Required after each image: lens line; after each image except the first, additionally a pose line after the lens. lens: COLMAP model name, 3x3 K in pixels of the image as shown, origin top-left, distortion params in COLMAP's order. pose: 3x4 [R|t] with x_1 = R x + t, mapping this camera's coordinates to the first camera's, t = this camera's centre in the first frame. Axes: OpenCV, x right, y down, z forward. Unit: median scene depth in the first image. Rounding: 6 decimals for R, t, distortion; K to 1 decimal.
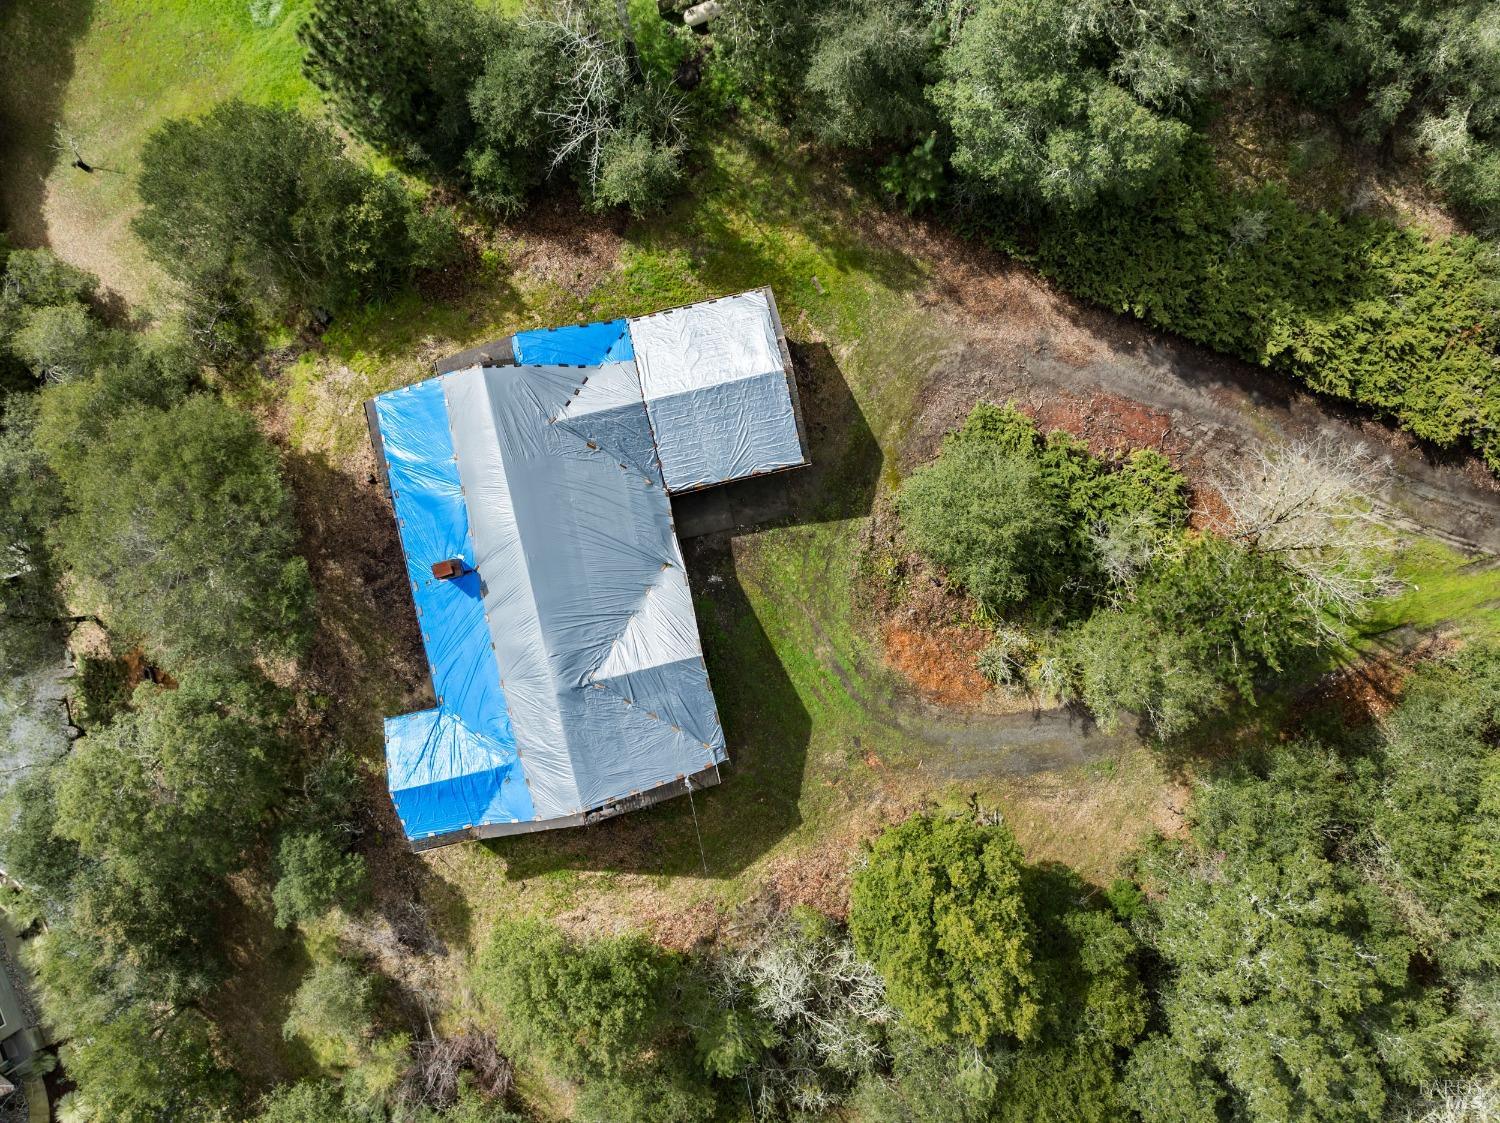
lens RADIAL K [[1048.1, 0, 752.5], [0, 1048.1, 562.1], [0, 0, 1]] dist [-0.000640, -0.000123]
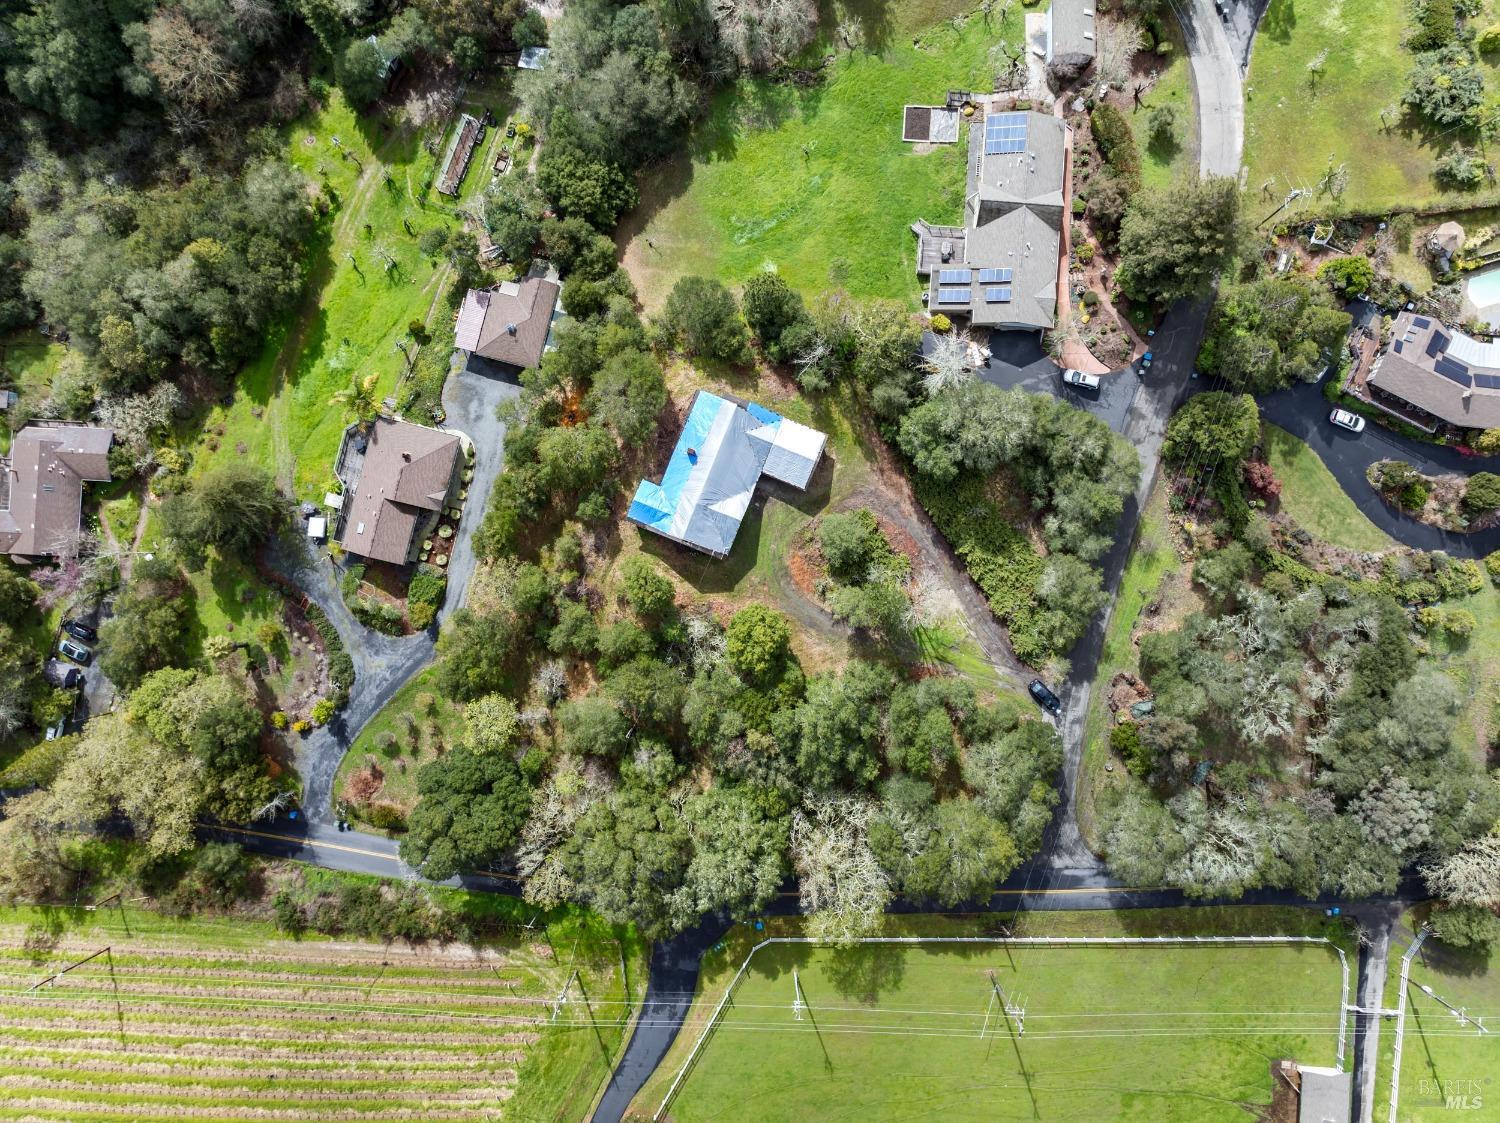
lens RADIAL K [[1048.1, 0, 747.2], [0, 1048.1, 559.7], [0, 0, 1]] dist [-0.000640, -0.000123]
pose [[0.818449, 0.574493, -0.009953, 0.059848], [-0.574257, 0.818448, 0.019290, 0.103160], [0.019228, -0.010072, 0.999764, -1.958504]]
